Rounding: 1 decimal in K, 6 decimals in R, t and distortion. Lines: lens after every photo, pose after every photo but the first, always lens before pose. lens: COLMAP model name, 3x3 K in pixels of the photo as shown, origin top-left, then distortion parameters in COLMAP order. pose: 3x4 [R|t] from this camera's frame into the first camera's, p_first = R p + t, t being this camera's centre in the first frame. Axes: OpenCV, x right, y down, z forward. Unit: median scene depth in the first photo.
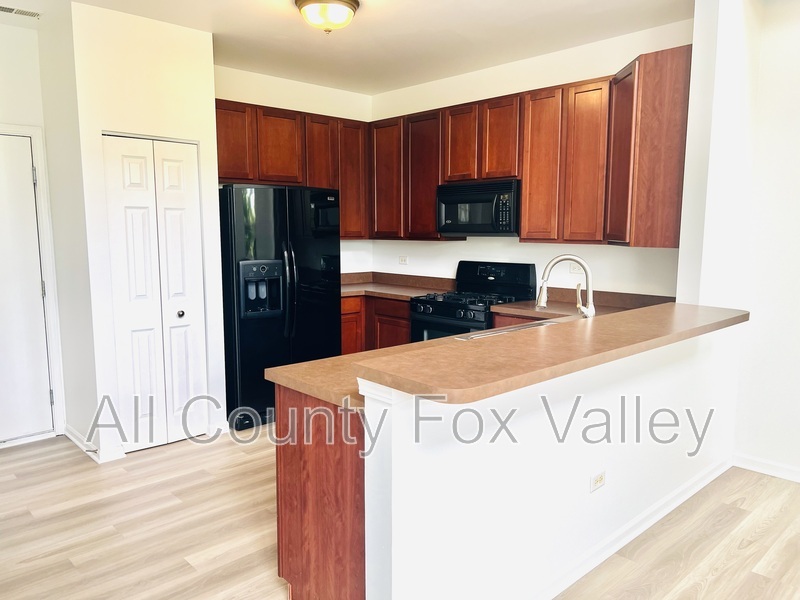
lens RADIAL K [[599.5, 0, 398.6], [0, 599.5, 302.2], [0, 0, 1]] dist [0.026679, -0.030866]
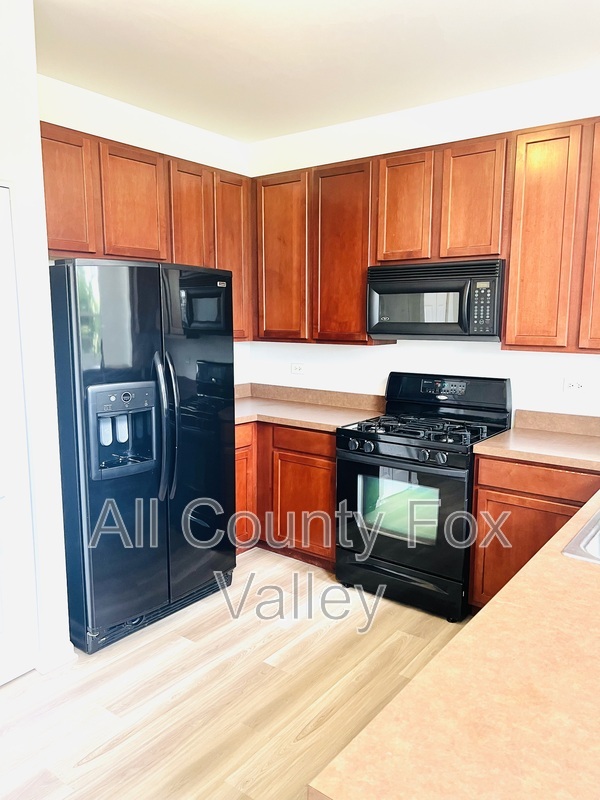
lens RADIAL K [[599.5, 0, 303.1], [0, 599.5, 400.1], [0, 0, 1]] dist [0.026679, -0.030866]
pose [[0.985552, -0.021718, 0.167975, -0.133867], [0.018606, 0.999625, 0.020084, -0.054770], [-0.168348, -0.016669, 0.985587, 0.320618]]
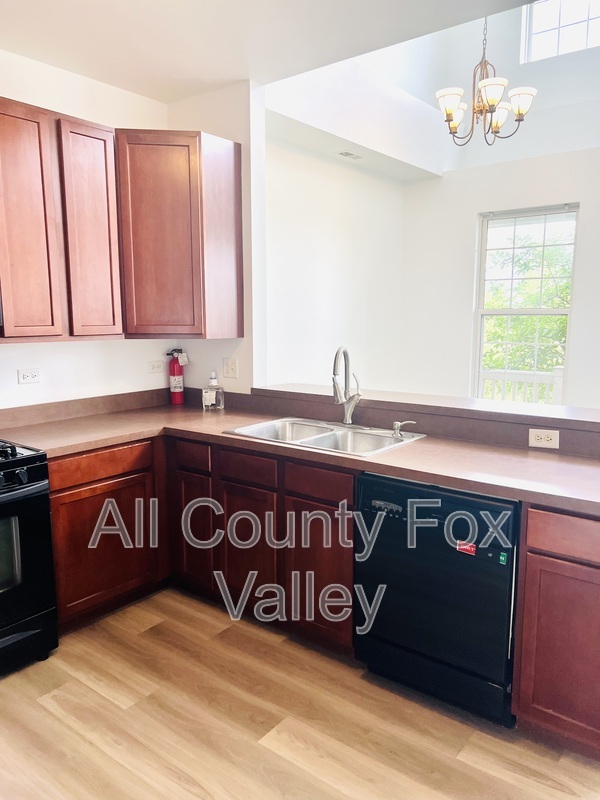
lens RADIAL K [[599.5, 0, 300.0], [0, 599.5, 399.1], [0, 0, 1]] dist [0.026679, -0.030866]
pose [[-0.154836, -0.144484, 0.977318, -0.410657], [0.122391, 0.978822, 0.164096, -0.097736], [-0.980330, 0.145023, -0.133873, 0.718994]]
